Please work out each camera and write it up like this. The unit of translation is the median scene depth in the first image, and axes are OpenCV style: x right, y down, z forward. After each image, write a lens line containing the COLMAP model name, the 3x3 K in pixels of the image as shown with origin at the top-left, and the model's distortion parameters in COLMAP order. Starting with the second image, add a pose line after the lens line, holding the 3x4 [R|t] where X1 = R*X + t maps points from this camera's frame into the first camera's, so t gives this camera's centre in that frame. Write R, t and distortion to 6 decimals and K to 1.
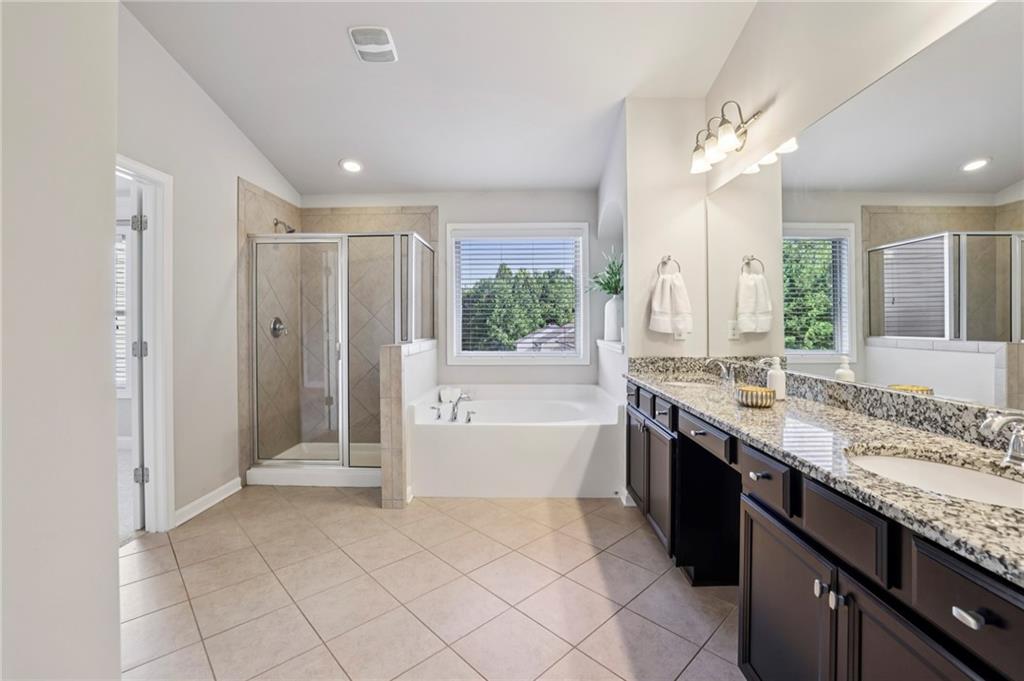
lens RADIAL K [[433.8, 0, 504.6], [0, 433.8, 325.0], [0, 0, 1]] dist [-0.010320, 0.000690]
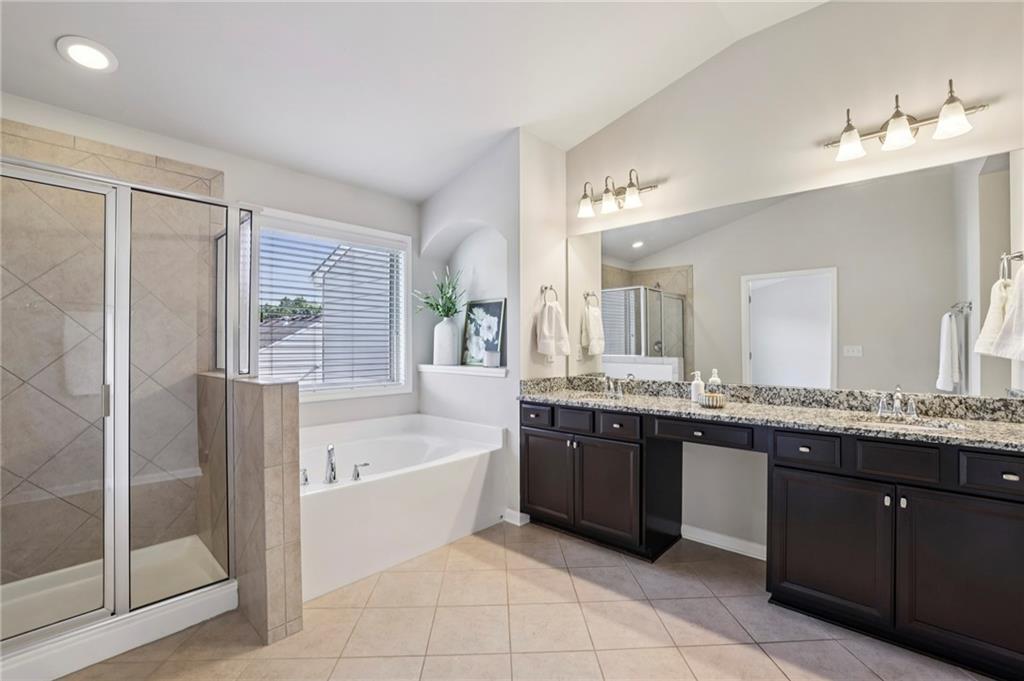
lens RADIAL K [[446.8, 0, 510.5], [0, 446.8, 342.0], [0, 0, 1]] dist [-0.020126, 0.004070]
pose [[0.666403, 0.007265, 0.745557, -0.527250], [0.004266, 0.999899, -0.013557, -0.001503], [-0.745580, 0.012215, 0.666304, 0.312990]]
